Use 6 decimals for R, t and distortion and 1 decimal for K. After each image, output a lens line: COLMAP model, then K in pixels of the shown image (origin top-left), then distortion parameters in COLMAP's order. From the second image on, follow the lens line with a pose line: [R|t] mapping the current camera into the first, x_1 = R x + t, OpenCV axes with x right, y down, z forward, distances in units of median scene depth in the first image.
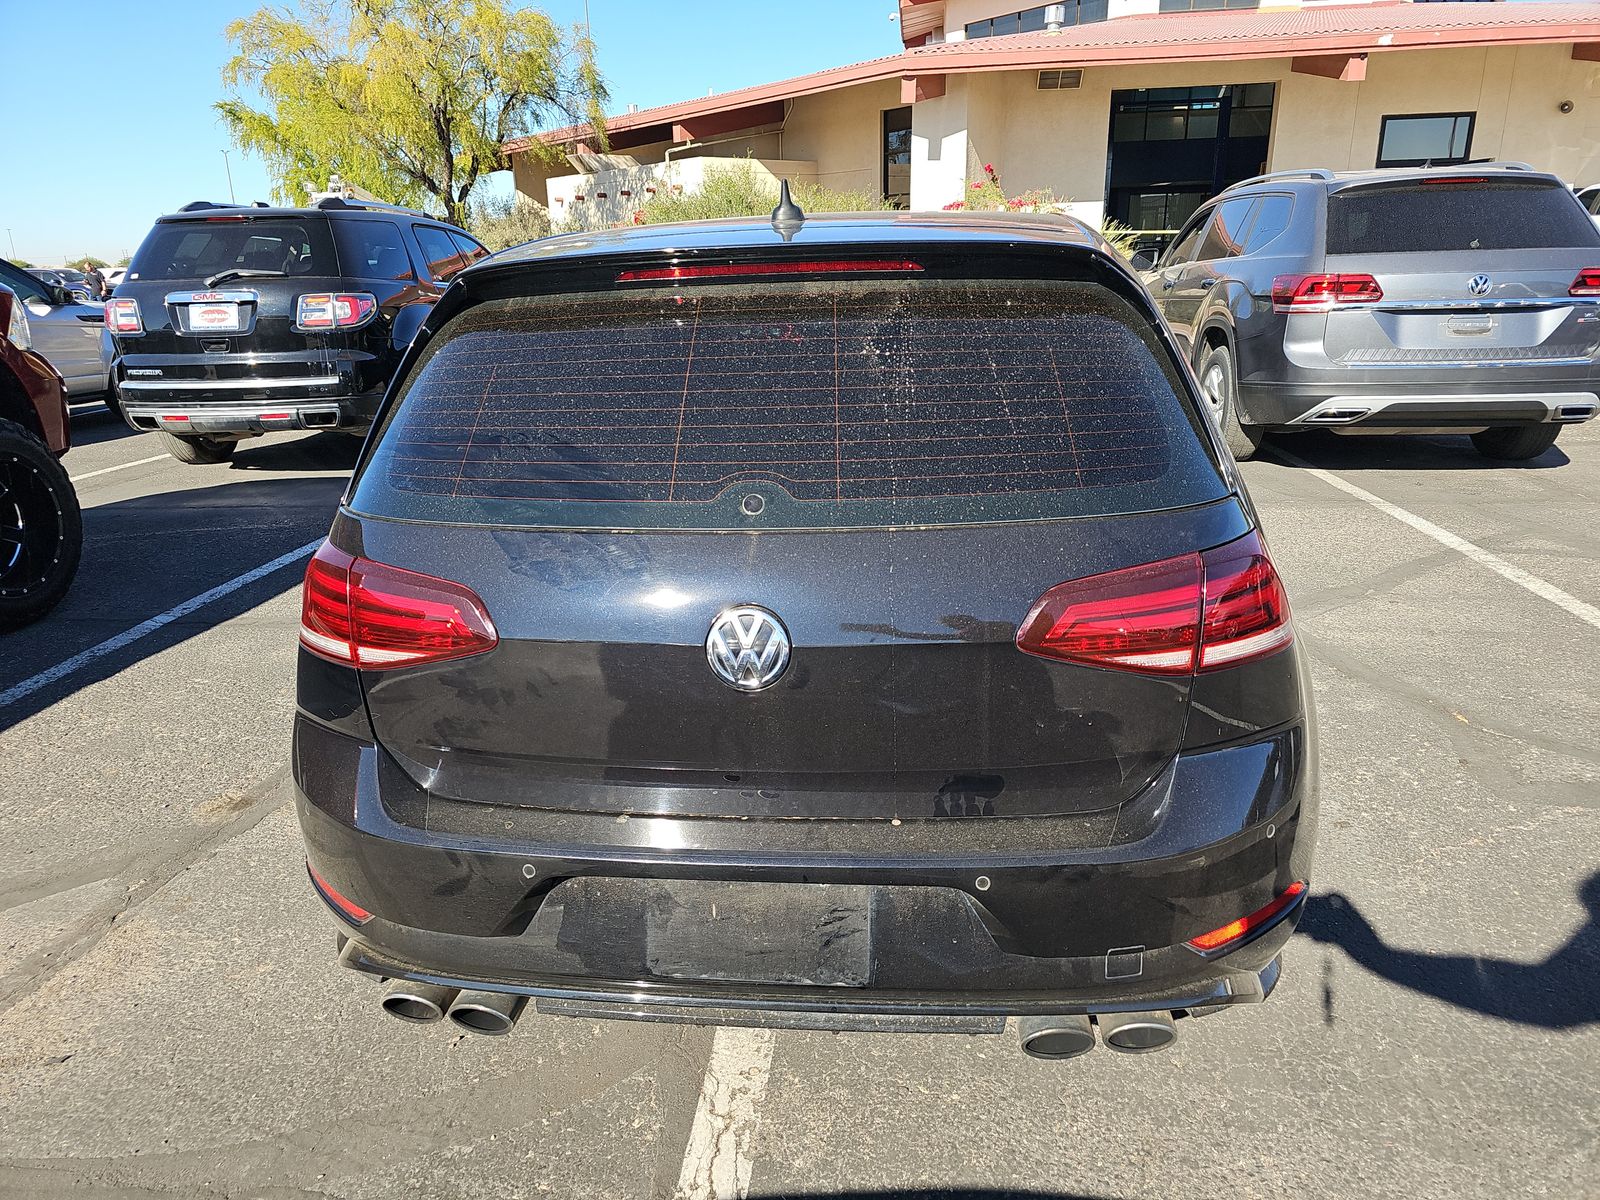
lens RADIAL K [[1094.1, 0, 803.1], [0, 1094.1, 596.0], [0, 0, 1]] dist [0.042123, -0.040409]
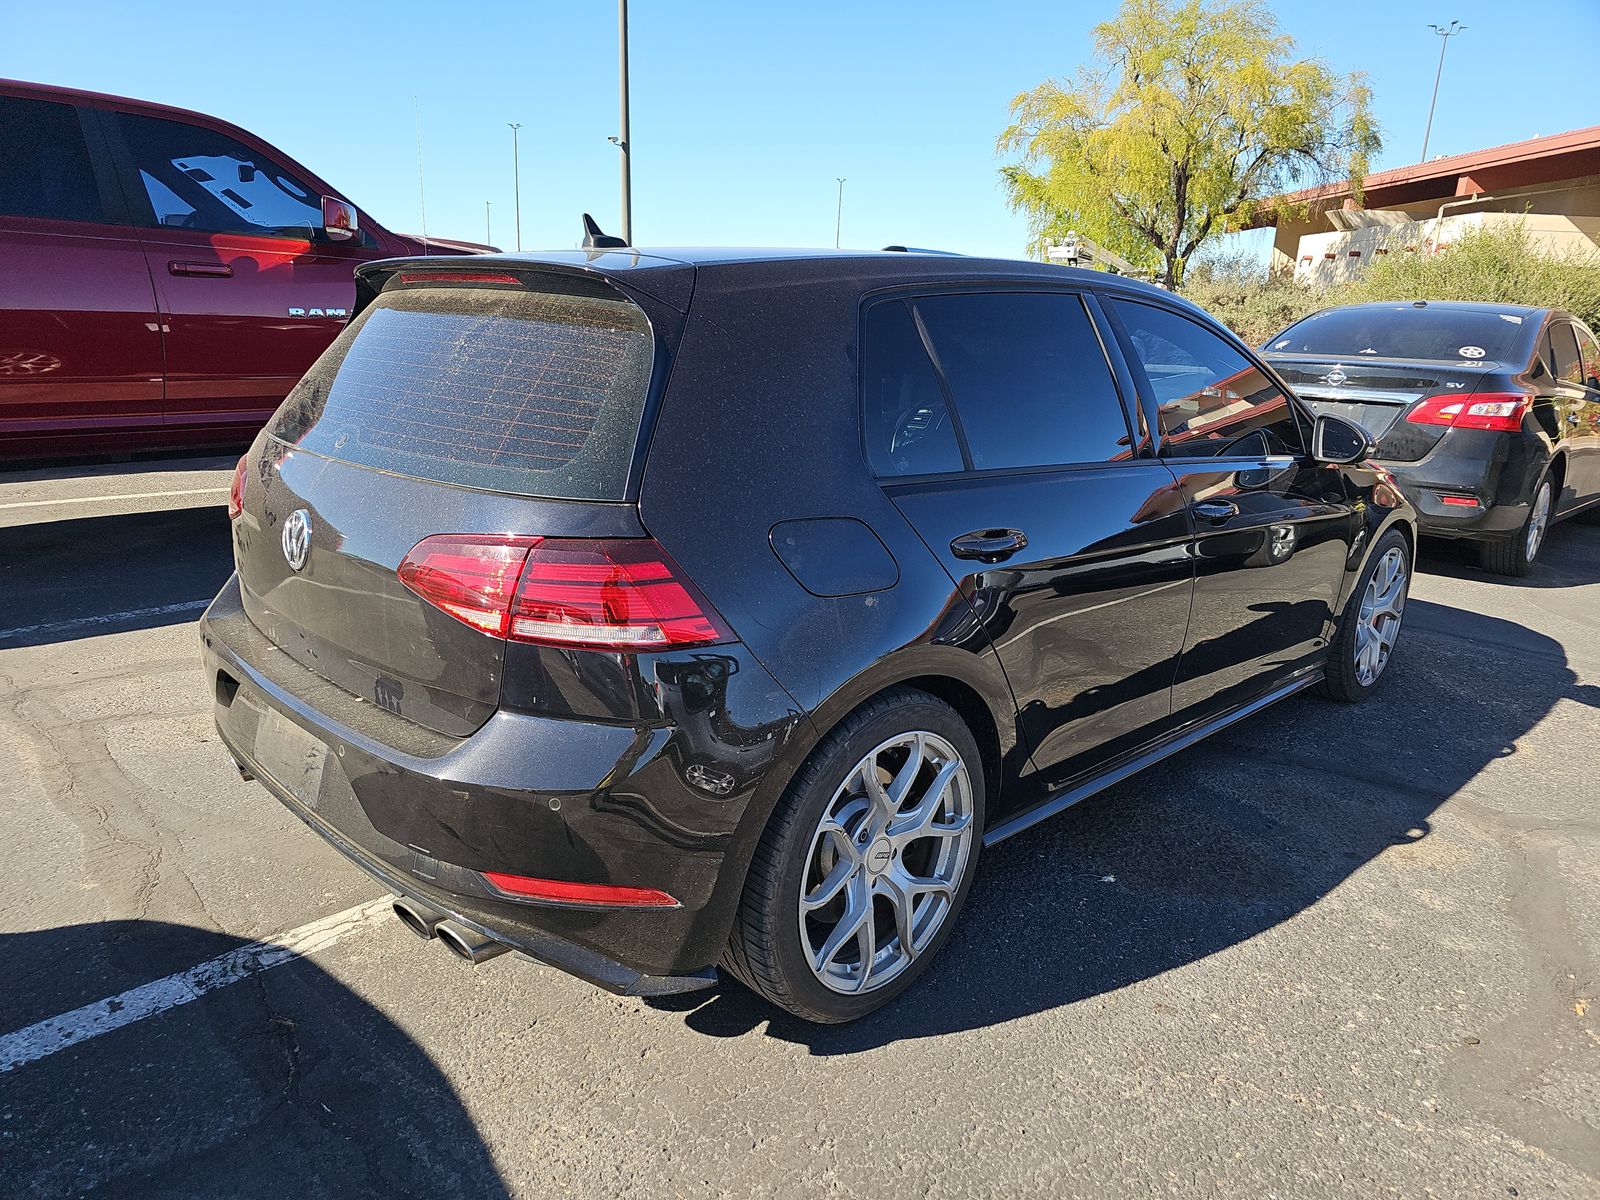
lens RADIAL K [[1094.1, 0, 787.7], [0, 1094.1, 615.3], [0, 0, 1]] dist [0.042123, -0.040409]
pose [[0.755148, 0.227738, -0.614725, 0.108301], [-0.246960, 0.967461, 0.055043, -0.007468], [0.607258, 0.110246, 0.786819, 0.024141]]
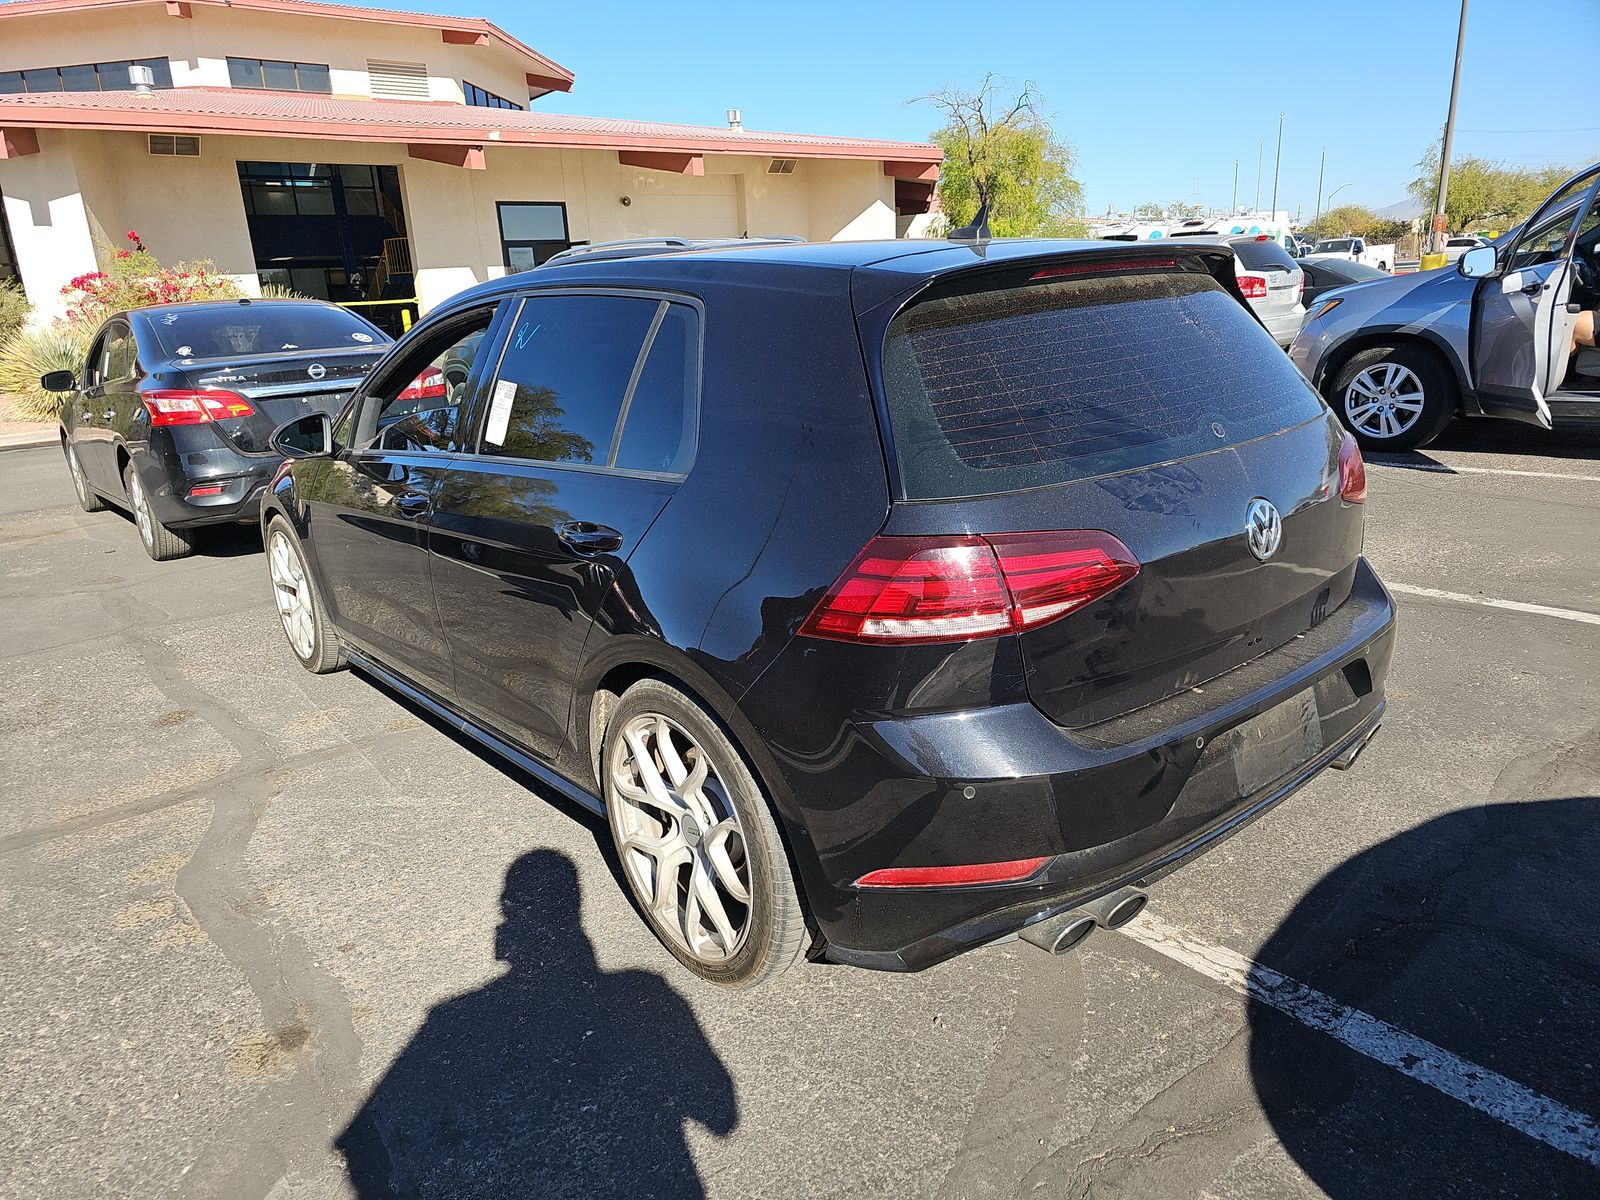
lens RADIAL K [[1094.1, 0, 788.4], [0, 1094.1, 597.4], [0, 0, 1]] dist [0.042123, -0.040409]
pose [[0.695657, -0.204142, 0.688758, -0.118215], [0.248694, 0.967924, 0.035698, -0.005534], [-0.673953, 0.146456, 0.724112, 0.034280]]
